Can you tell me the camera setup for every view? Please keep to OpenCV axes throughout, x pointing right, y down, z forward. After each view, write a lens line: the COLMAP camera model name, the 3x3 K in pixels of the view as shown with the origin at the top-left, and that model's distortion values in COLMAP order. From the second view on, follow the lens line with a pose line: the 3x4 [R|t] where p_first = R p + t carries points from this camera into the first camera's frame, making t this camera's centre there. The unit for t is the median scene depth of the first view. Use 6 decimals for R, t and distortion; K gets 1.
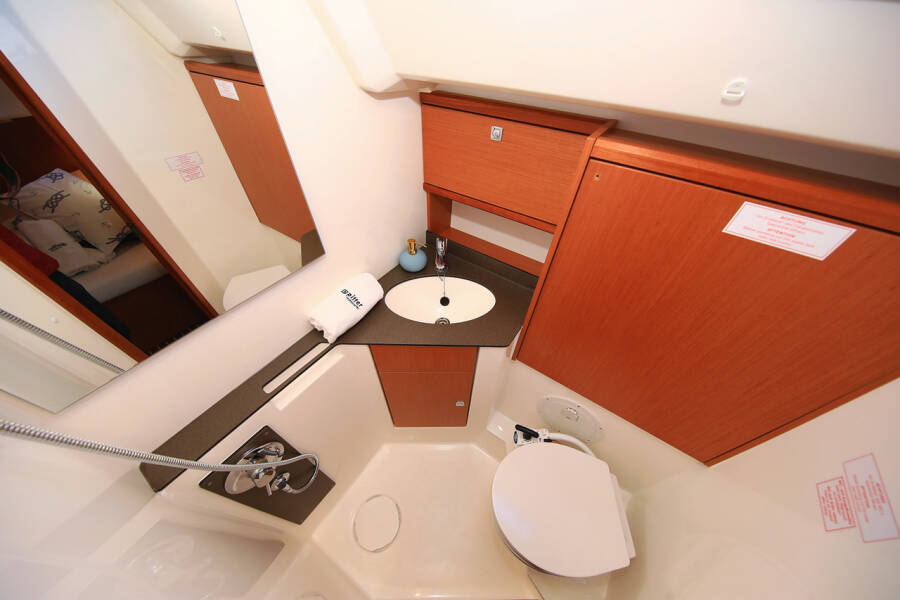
lens RADIAL K [[296.5, 0, 446.3], [0, 296.5, 305.0], [0, 0, 1]] dist [0.000051, -0.000038]
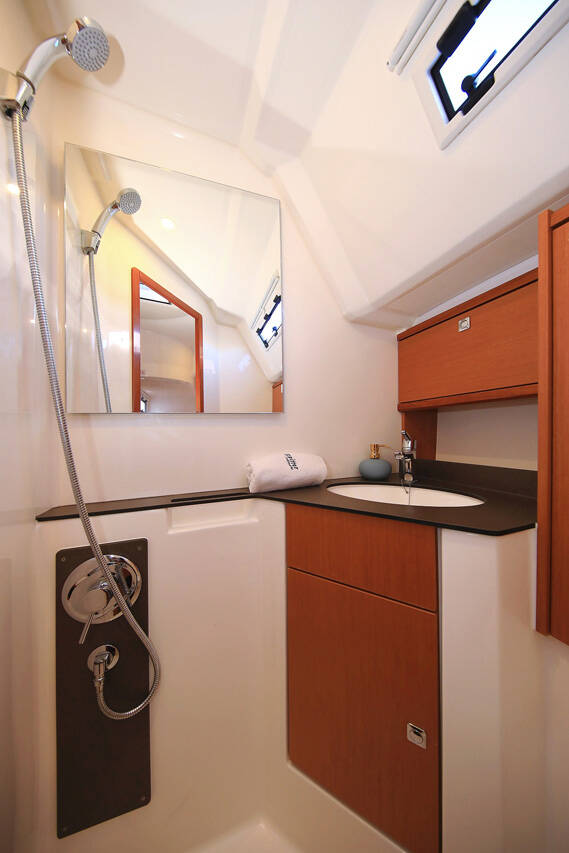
lens RADIAL K [[281.0, 0, 284.5], [0, 281.0, 426.5], [0, 0, 1]] dist [0.000051, -0.000038]
pose [[0.811925, -0.036194, -0.582639, 0.182981], [-0.410394, 0.674416, -0.613792, 0.437164], [0.415157, 0.737464, 0.532721, 0.401610]]
